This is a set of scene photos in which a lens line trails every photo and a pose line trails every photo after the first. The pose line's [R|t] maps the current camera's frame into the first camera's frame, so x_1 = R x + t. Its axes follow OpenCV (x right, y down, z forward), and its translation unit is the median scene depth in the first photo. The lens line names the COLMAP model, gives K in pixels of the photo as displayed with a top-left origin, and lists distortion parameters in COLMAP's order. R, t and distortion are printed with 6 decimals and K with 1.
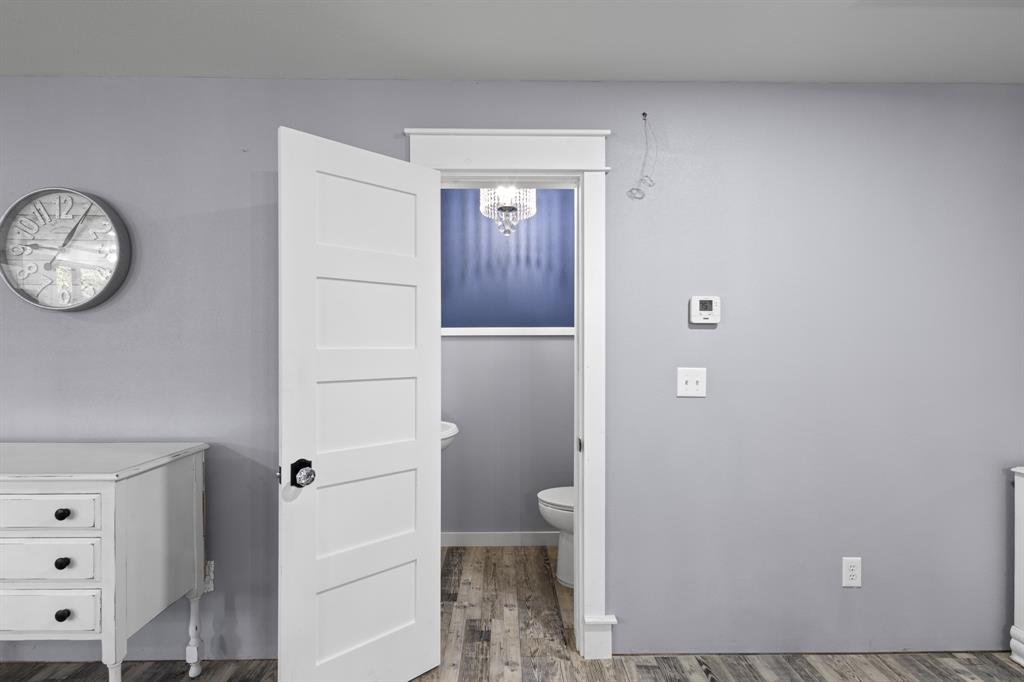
lens RADIAL K [[479.2, 0, 512.0], [0, 479.2, 341.0], [0, 0, 1]] dist [0.008711, -0.000436]
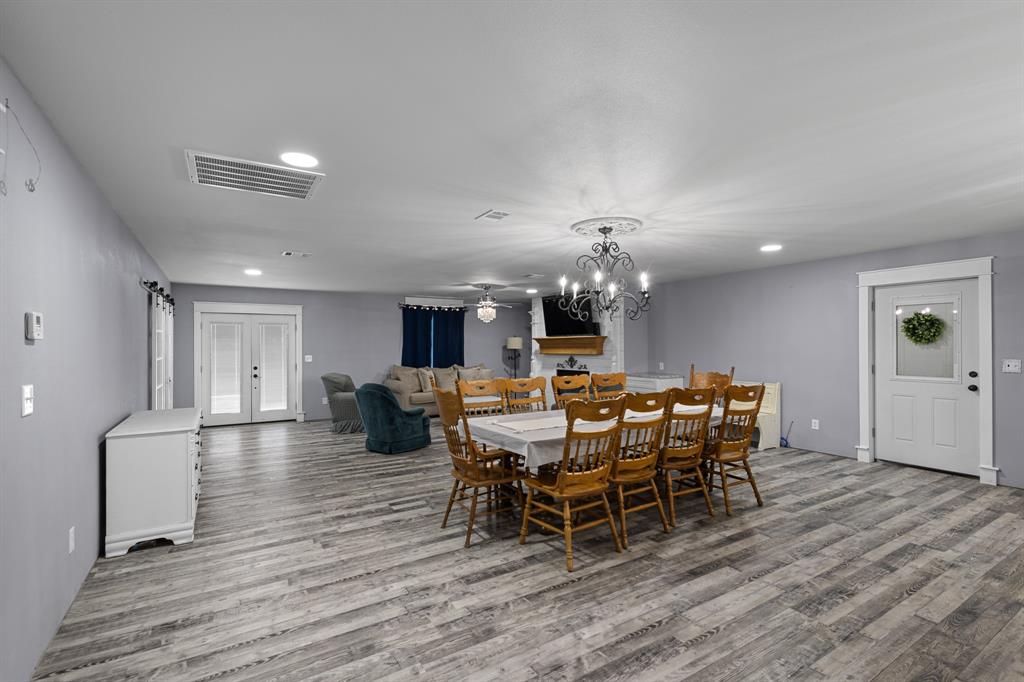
lens RADIAL K [[466.7, 0, 510.0], [0, 466.7, 344.5], [0, 0, 1]] dist [0.005722, 0.000077]
pose [[-0.512580, 0.007657, 0.858605, -0.949783], [0.006521, 0.999966, -0.005024, -0.017625], [-0.858615, 0.003024, -0.512613, 0.655202]]
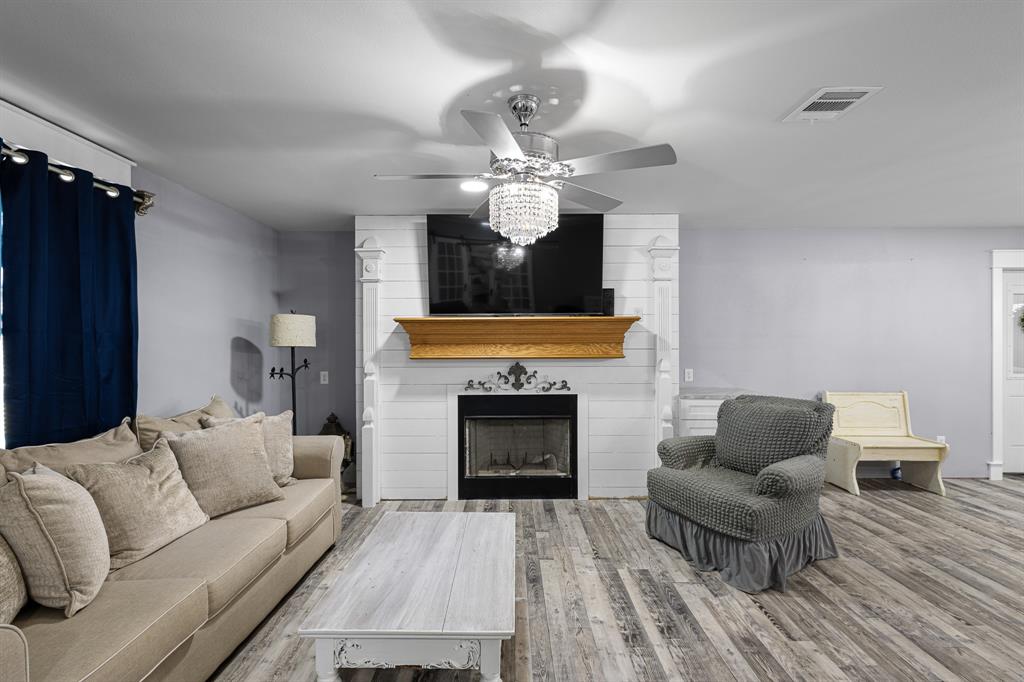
lens RADIAL K [[467.9, 0, 509.5], [0, 467.9, 342.9], [0, 0, 1]] dist [0.015462, -0.007811]
pose [[-0.999798, 0.003769, 0.019765, 2.627085], [0.003918, 0.999964, 0.007494, -0.020937], [-0.019736, 0.007570, -0.999777, -0.202529]]
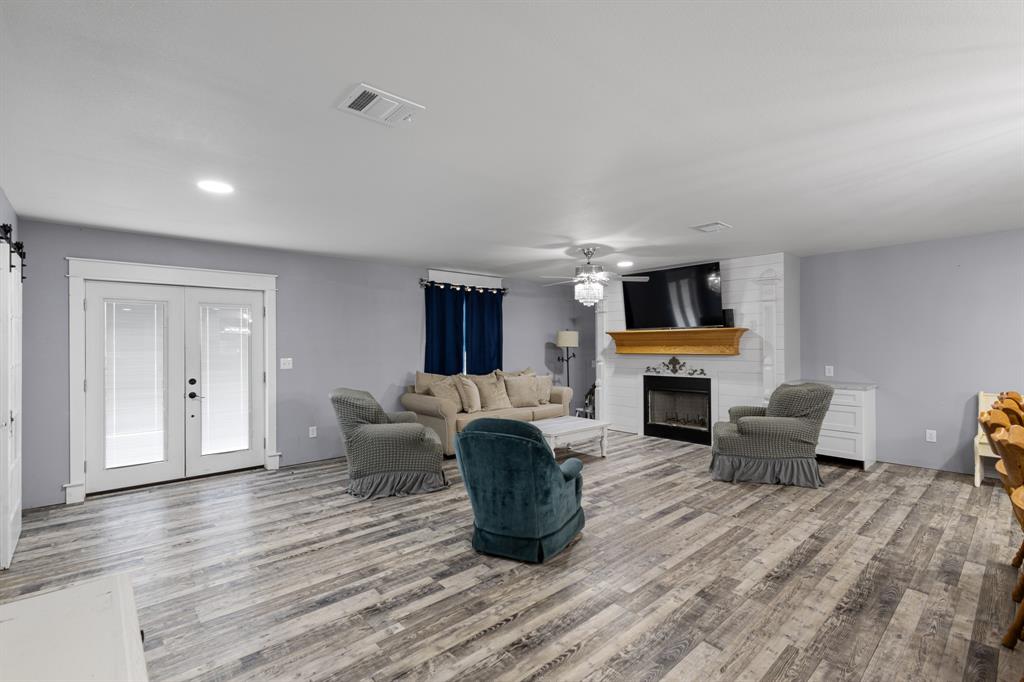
lens RADIAL K [[463.0, 0, 509.6], [0, 463.0, 341.1], [0, 0, 1]] dist [0.002819, 0.000063]
pose [[-0.653506, 0.009782, 0.756858, 0.947299], [0.007502, 0.999951, -0.006446, -0.020378], [-0.756884, 0.001466, -0.653547, 0.786646]]
